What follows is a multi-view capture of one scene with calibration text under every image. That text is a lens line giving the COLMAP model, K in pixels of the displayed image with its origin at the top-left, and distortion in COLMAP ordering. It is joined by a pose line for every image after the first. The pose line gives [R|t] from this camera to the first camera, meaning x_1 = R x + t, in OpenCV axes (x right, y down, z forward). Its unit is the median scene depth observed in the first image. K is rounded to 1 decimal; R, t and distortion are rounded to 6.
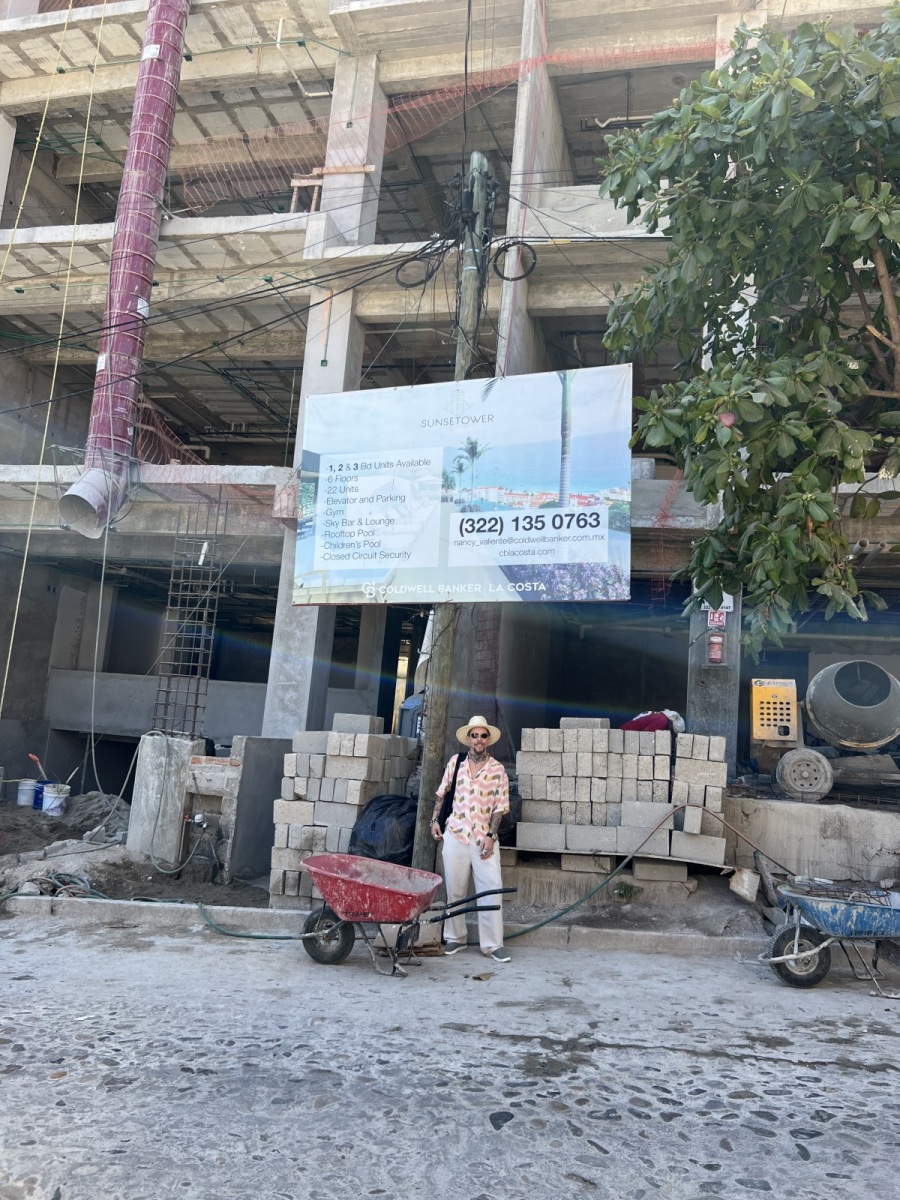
lens RADIAL K [[906.2, 0, 450.0], [0, 906.2, 600.0], [0, 0, 1]] dist [0.093604, -0.179561]
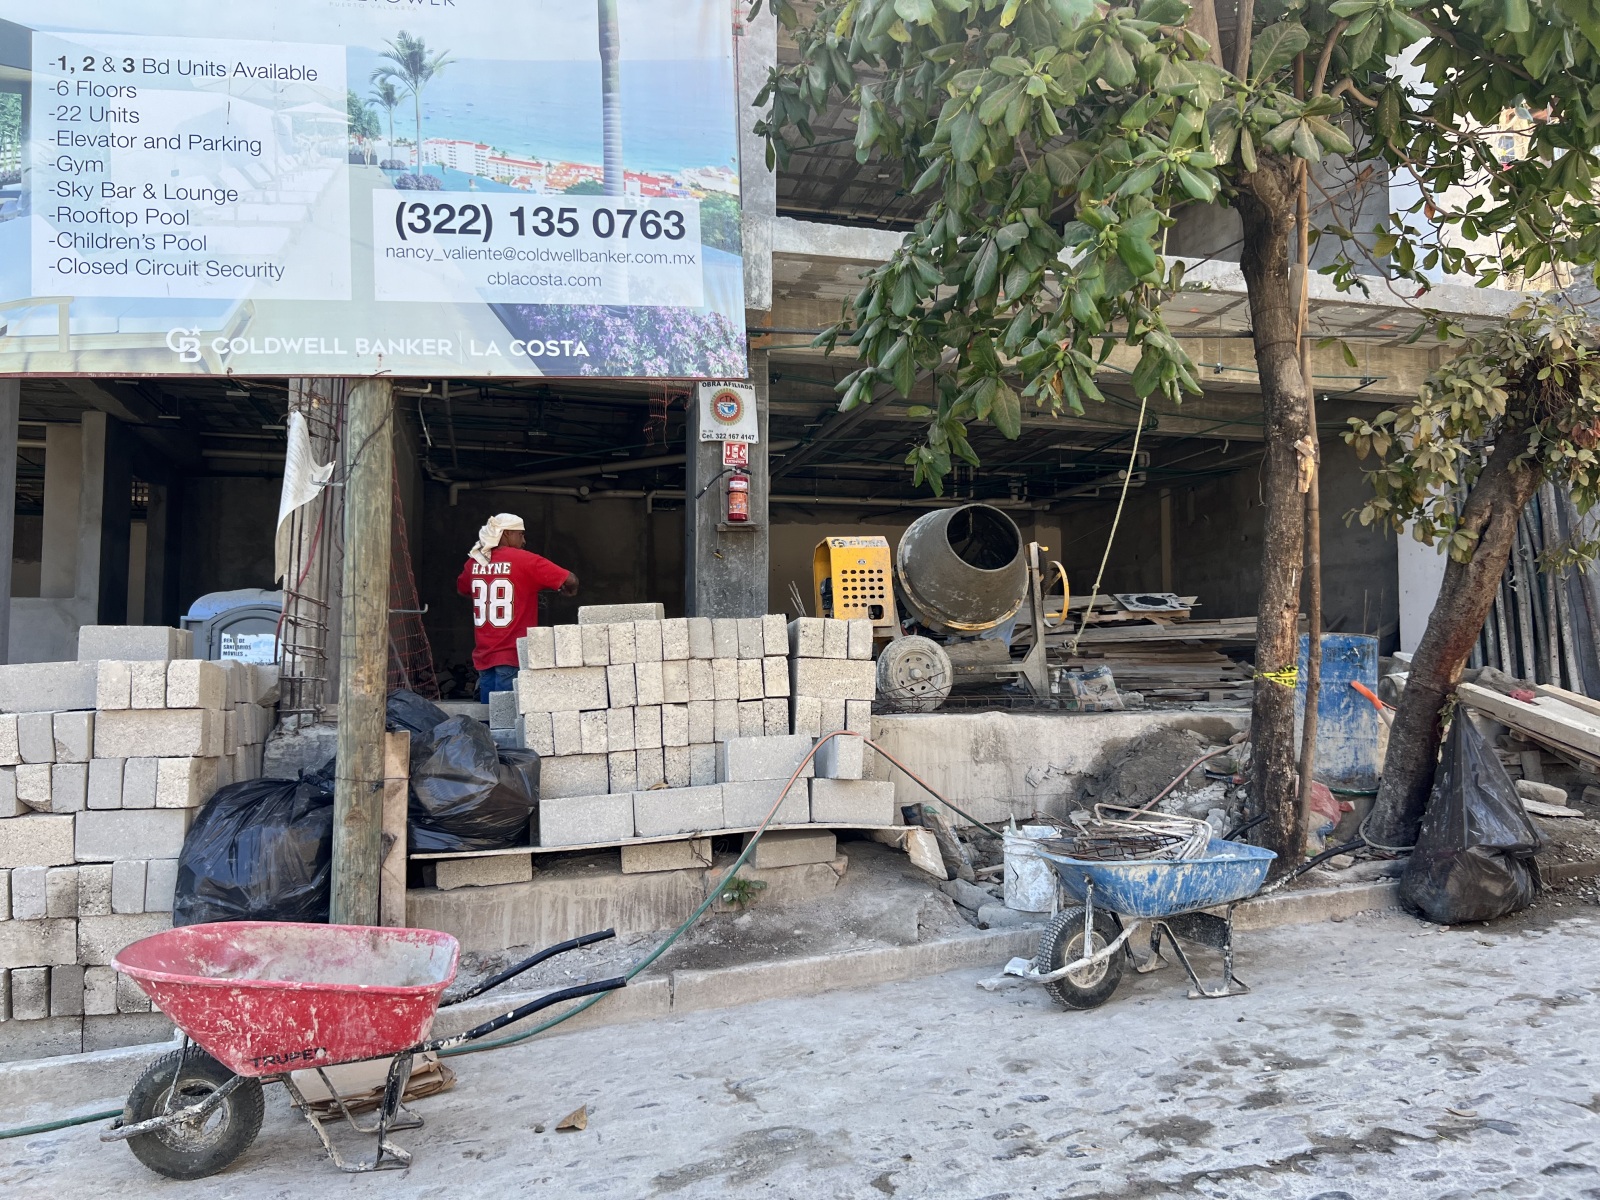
lens RADIAL K [[1040.8, 0, 625.6], [0, 1040.8, 629.9], [0, 0, 1]] dist [0.056883, -0.073377]
pose [[0.875189, -0.048854, 0.481308, -0.167343], [-0.002527, 0.994413, 0.105532, 0.080121], [-0.483774, -0.093576, 0.870176, 0.450827]]
